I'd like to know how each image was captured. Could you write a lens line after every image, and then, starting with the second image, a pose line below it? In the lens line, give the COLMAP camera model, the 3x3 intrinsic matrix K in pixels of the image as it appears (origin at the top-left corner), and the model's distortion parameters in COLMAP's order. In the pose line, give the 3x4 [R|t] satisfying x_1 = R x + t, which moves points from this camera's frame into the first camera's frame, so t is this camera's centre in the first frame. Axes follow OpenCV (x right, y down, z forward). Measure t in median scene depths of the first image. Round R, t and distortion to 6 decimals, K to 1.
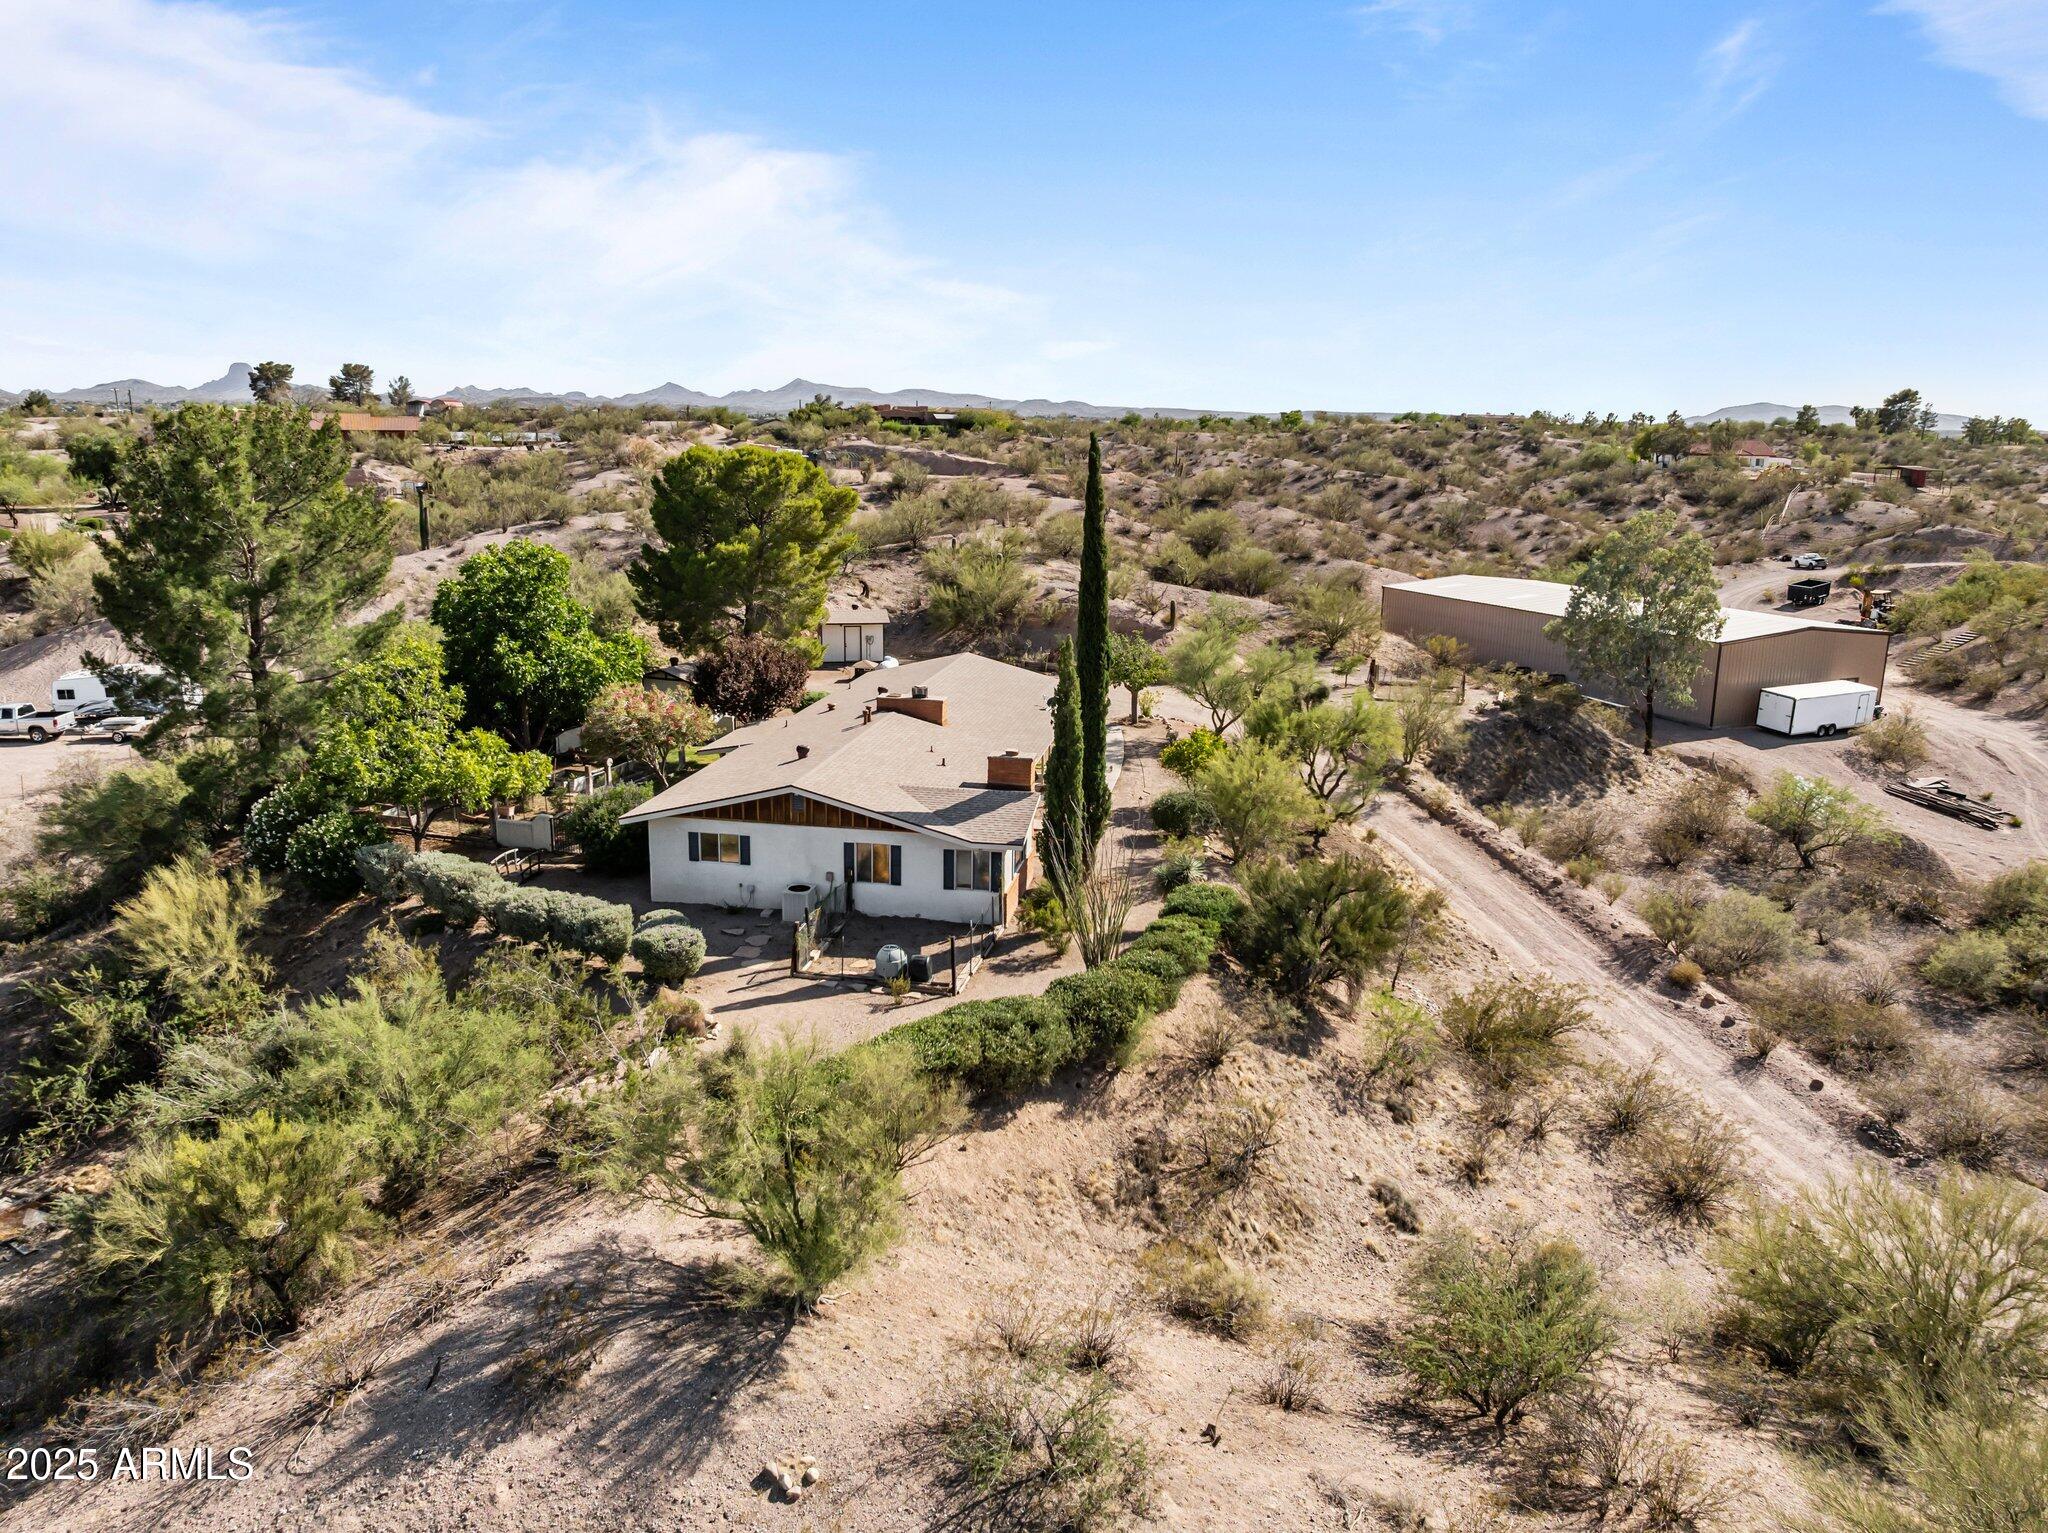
lens RADIAL K [[1431.8, 0, 1024.2], [0, 1431.8, 766.7], [0, 0, 1]] dist [-0.001861, 0.000223]
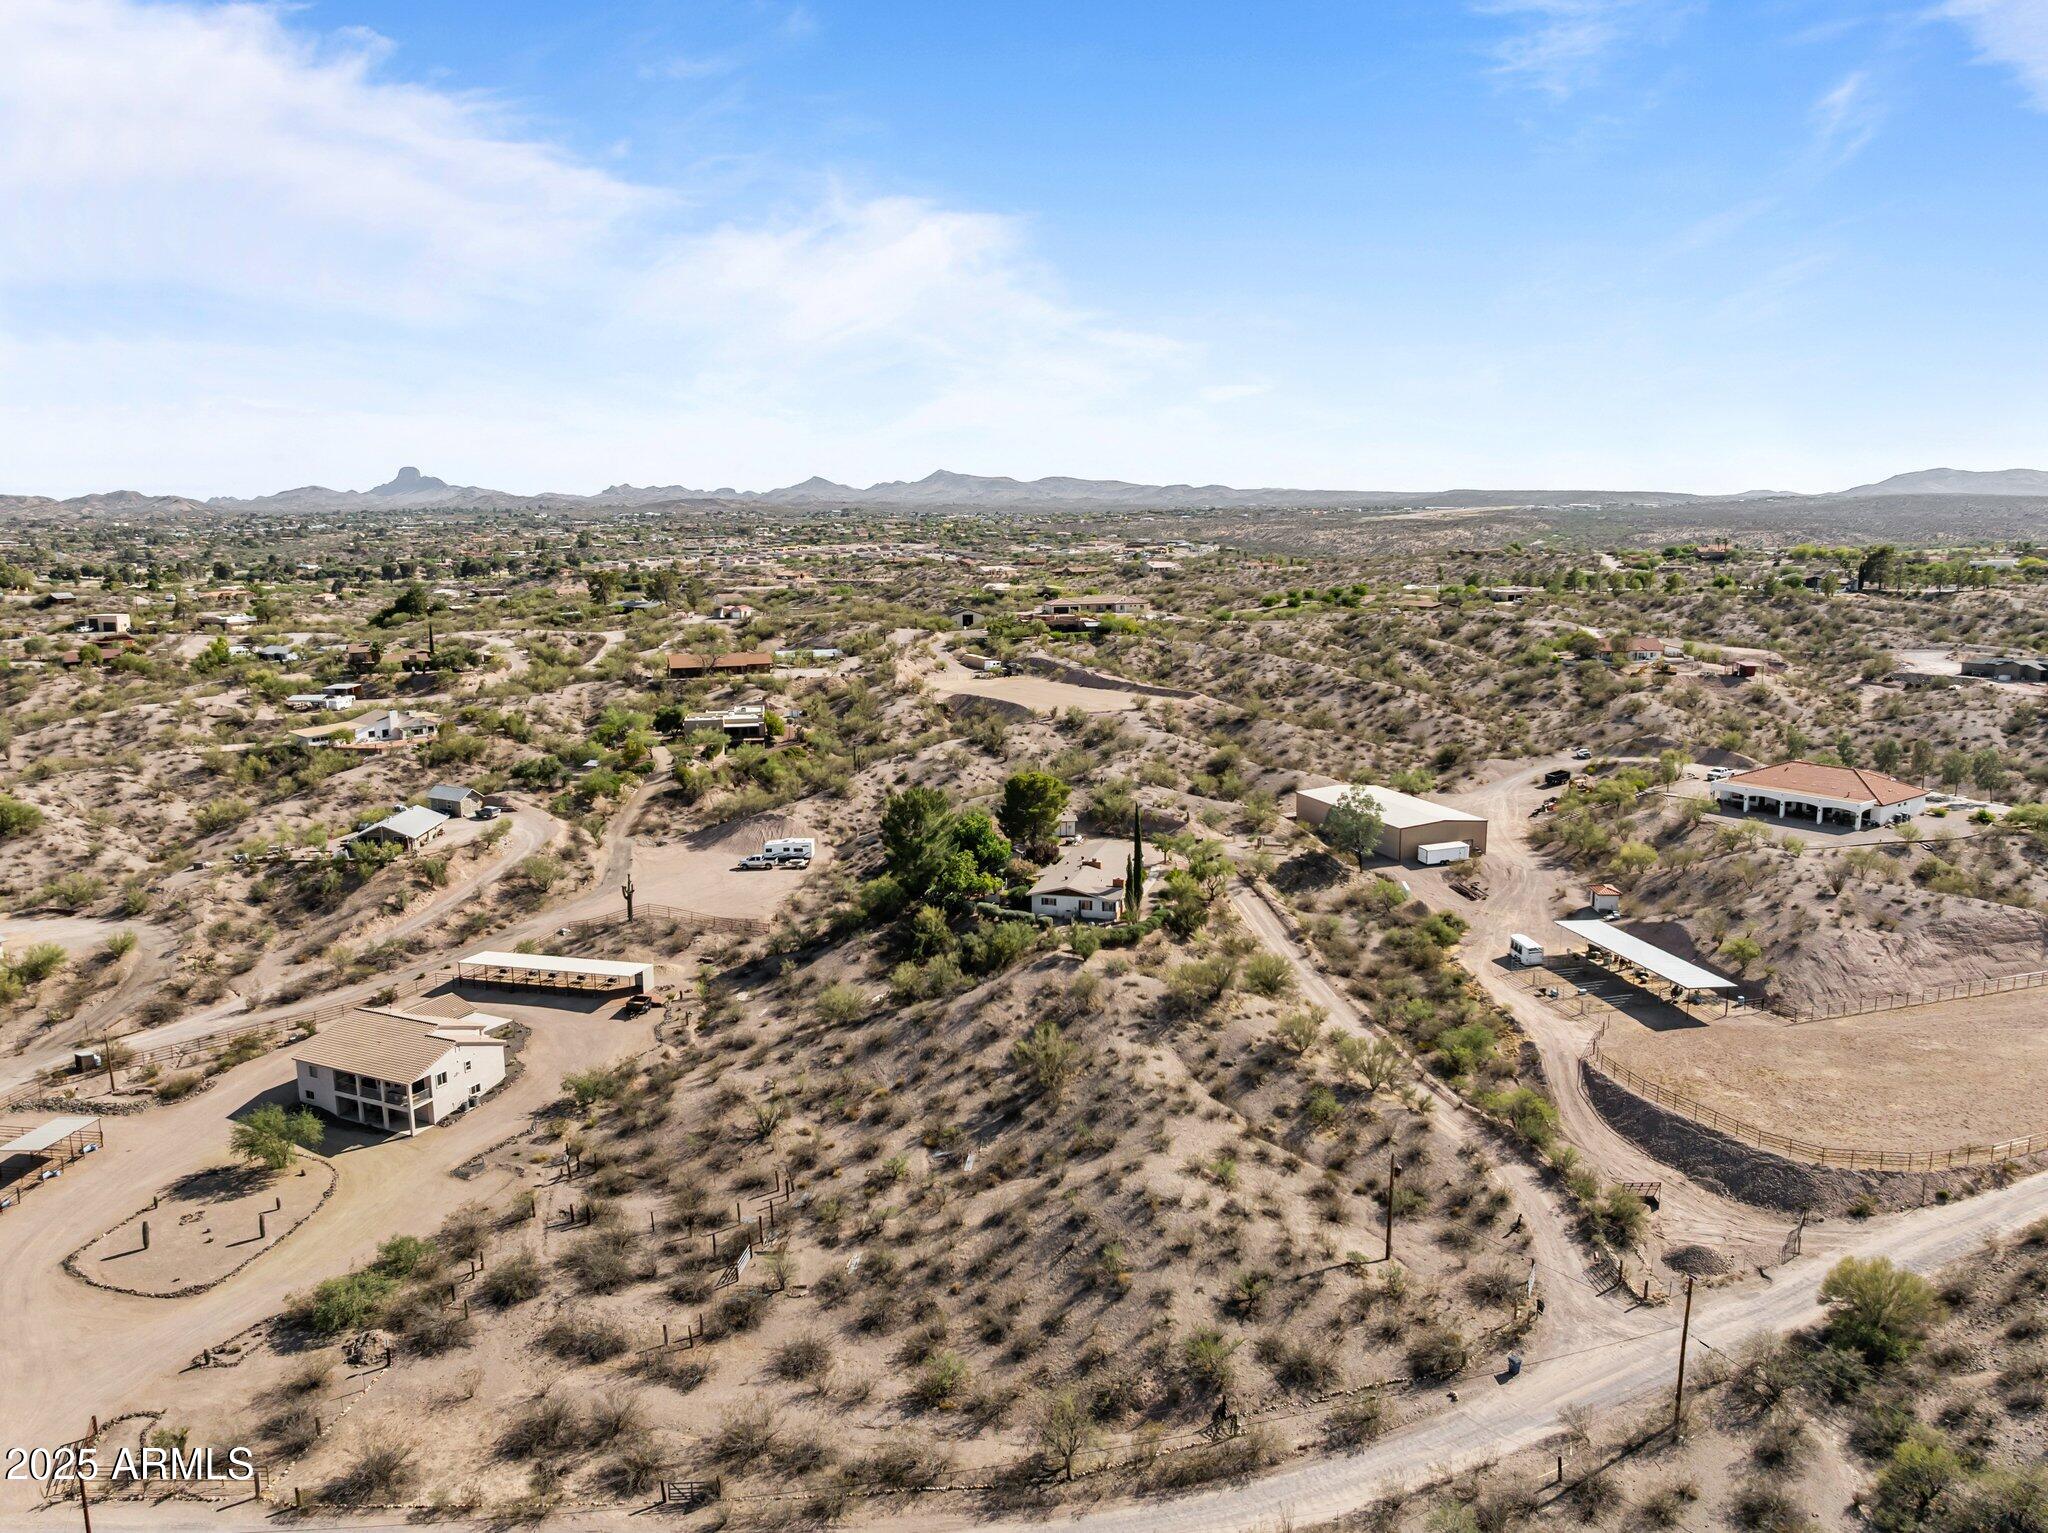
lens RADIAL K [[1431.8, 0, 1024.3], [0, 1431.8, 756.5], [0, 0, 1]] dist [-0.001861, 0.000223]
pose [[0.995085, -0.008863, -0.098629, 0.092738], [0.002131, 0.997673, -0.068150, -0.056414], [0.099003, 0.067605, 0.992788, -2.226428]]
